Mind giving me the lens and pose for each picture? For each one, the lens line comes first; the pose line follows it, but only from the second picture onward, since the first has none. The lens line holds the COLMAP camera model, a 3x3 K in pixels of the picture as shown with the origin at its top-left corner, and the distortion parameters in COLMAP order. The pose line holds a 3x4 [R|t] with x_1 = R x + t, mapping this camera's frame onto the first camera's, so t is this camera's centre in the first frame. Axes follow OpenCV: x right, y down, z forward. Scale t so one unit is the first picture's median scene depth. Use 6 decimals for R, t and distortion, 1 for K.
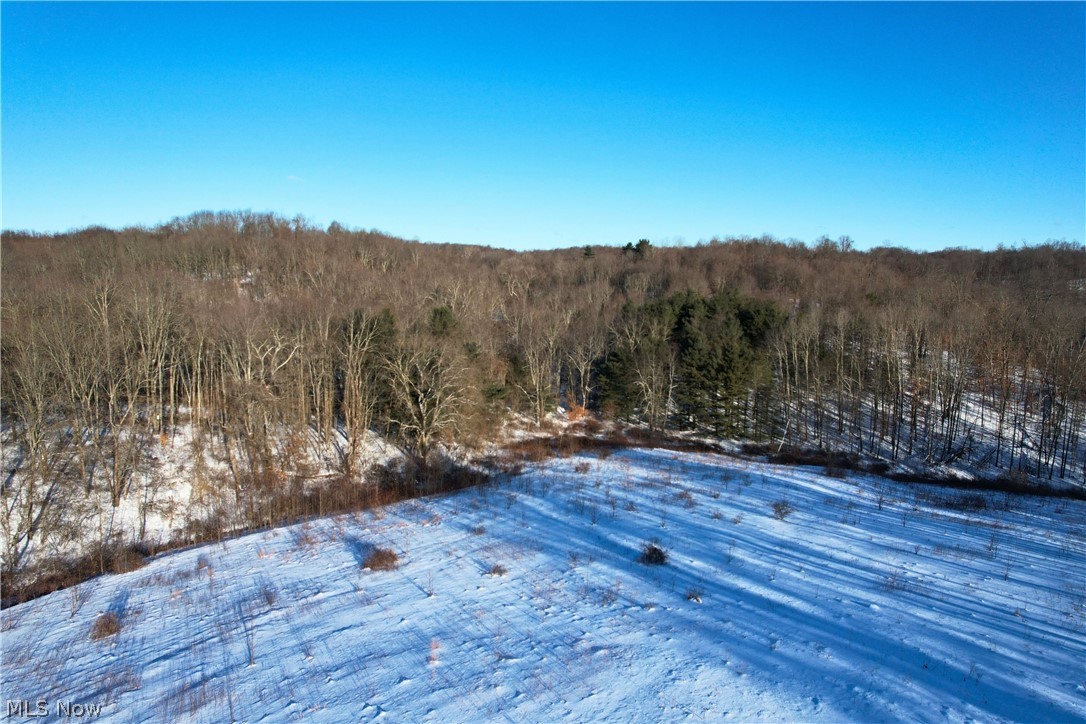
lens RADIAL K [[694.6, 0, 530.3], [0, 694.6, 358.2], [0, 0, 1]] dist [-0.073331, 0.067623]
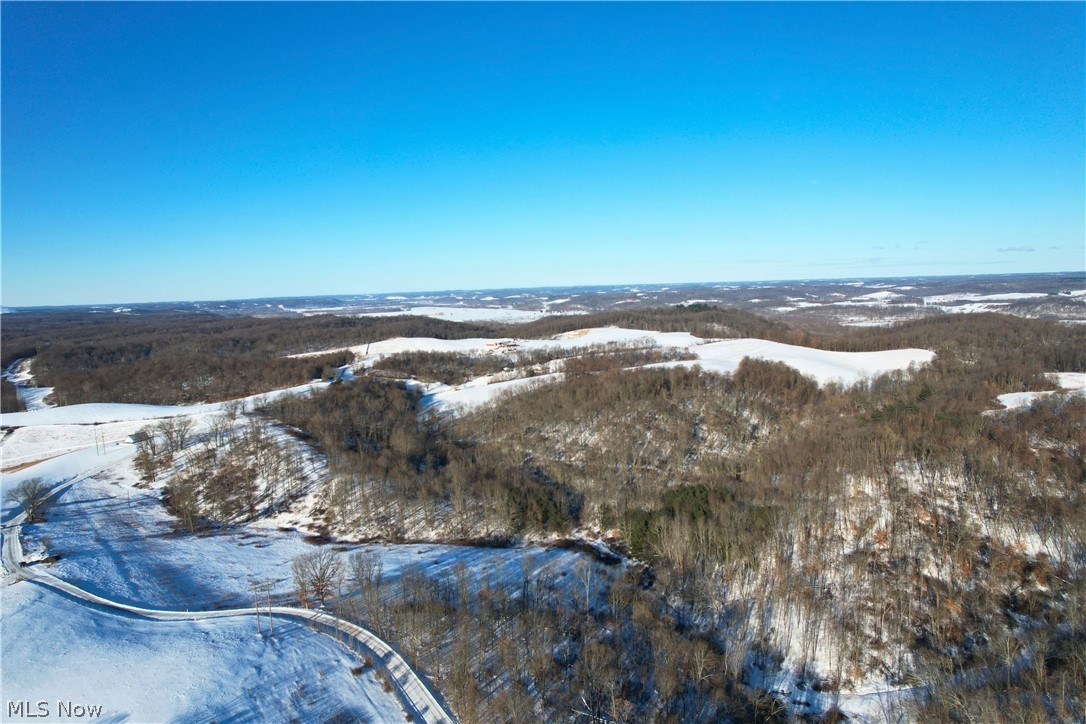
lens RADIAL K [[694.6, 0, 540.2], [0, 694.6, 365.2], [0, 0, 1]] dist [-0.073331, 0.067623]
pose [[0.616757, 0.055854, -0.785169, 1.713676], [-0.062029, 0.997826, 0.022256, -0.524653], [0.784706, 0.034977, 0.618881, -0.684073]]
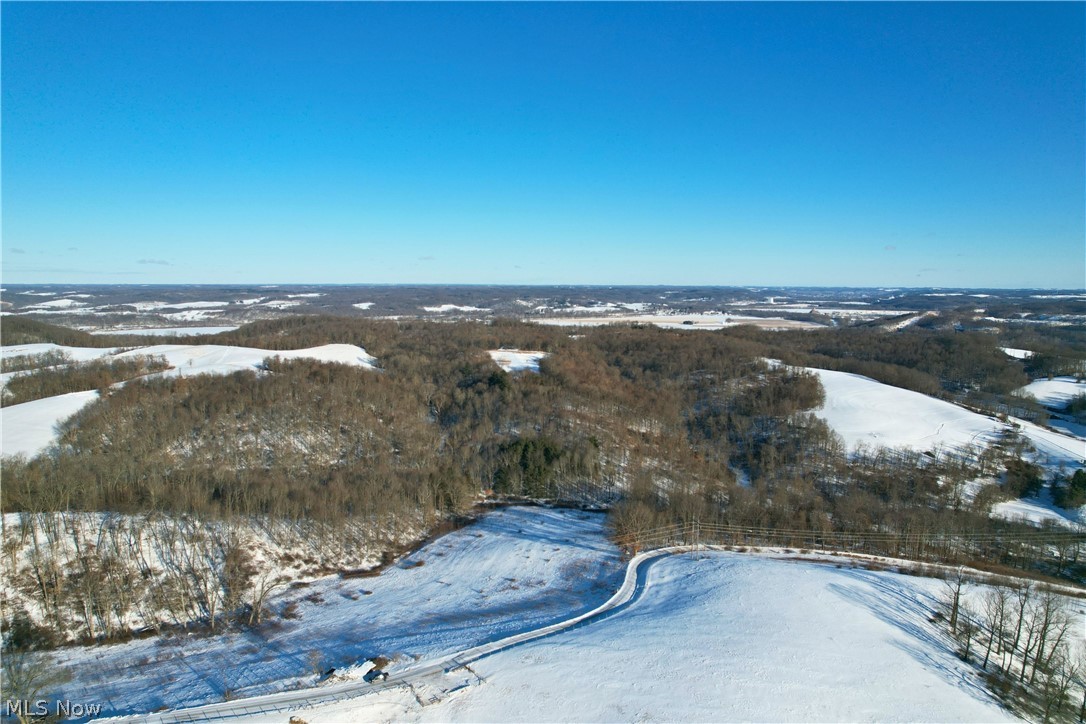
lens RADIAL K [[694.6, 0, 540.2], [0, 694.6, 360.1], [0, 0, 1]] dist [-0.073331, 0.067623]
pose [[0.973277, -0.035495, 0.226874, -0.345160], [0.039571, 0.999126, -0.013443, -0.404562], [-0.226199, 0.022061, 0.973831, -1.773433]]
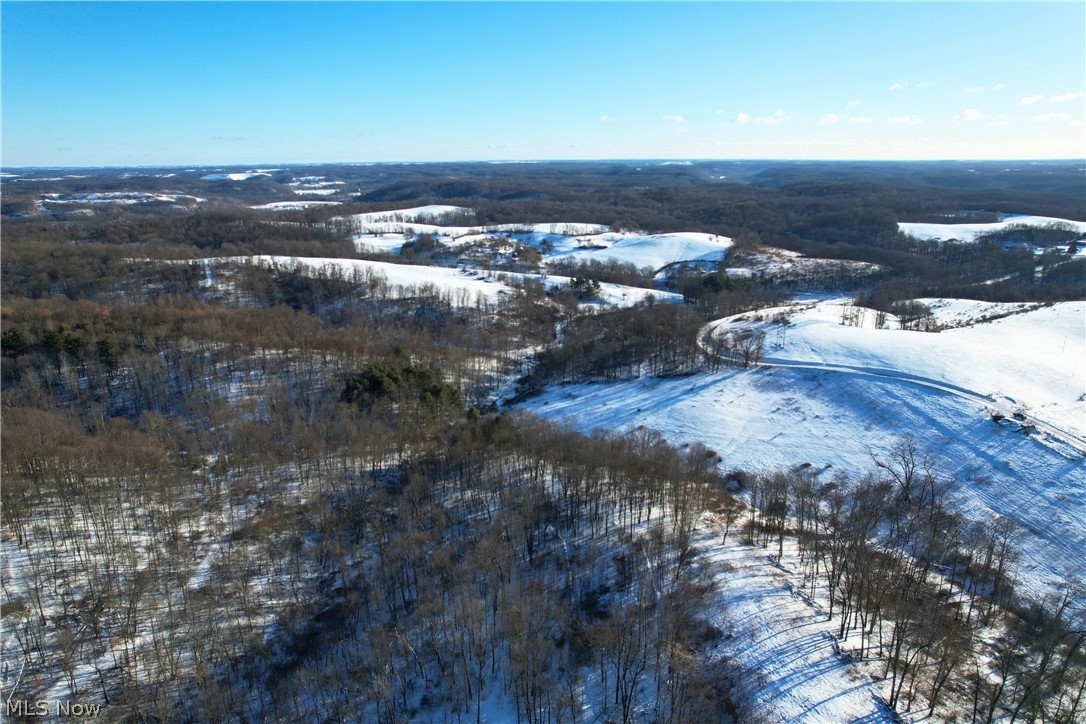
lens RADIAL K [[694.6, 0, 542.6], [0, 694.6, 367.4], [0, 0, 1]] dist [-0.073331, 0.067623]
pose [[-0.027676, -0.305163, 0.951898, -1.965335], [0.139731, 0.941732, 0.305967, -0.745566], [-0.989803, 0.141478, 0.016578, 0.545077]]
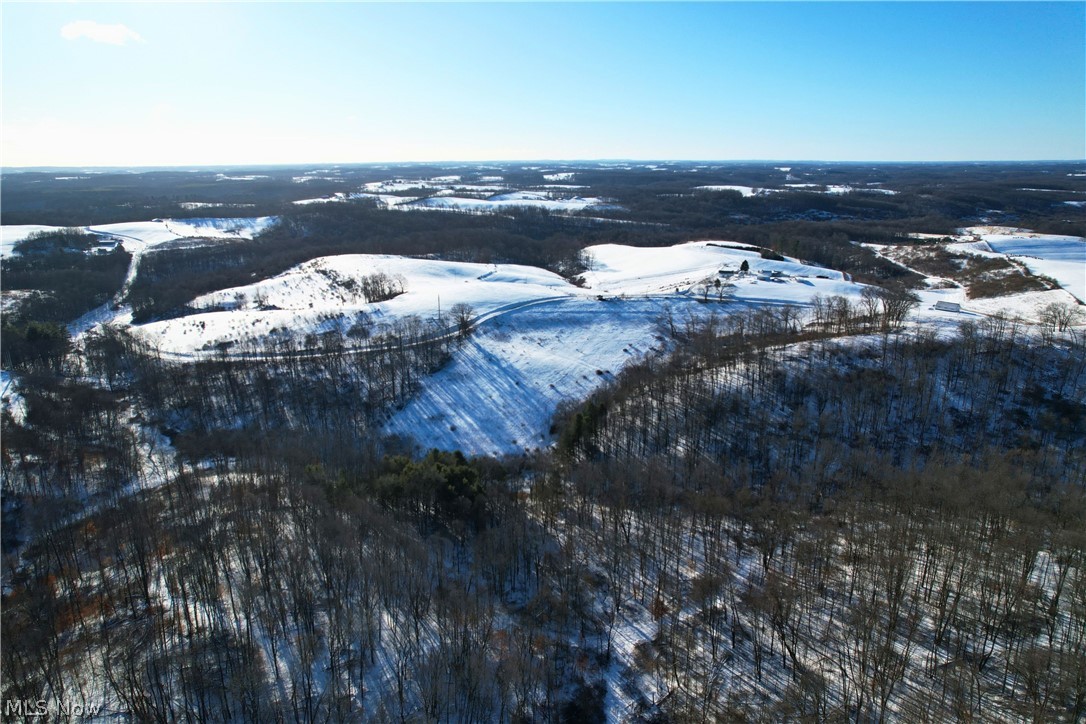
lens RADIAL K [[694.6, 0, 542.6], [0, 694.6, 355.0], [0, 0, 1]] dist [-0.073331, 0.067623]
pose [[-0.997797, 0.010132, -0.065556, 0.122562], [-0.016927, 0.916656, 0.399318, -0.974939], [0.064139, 0.399548, -0.914466, 2.485729]]
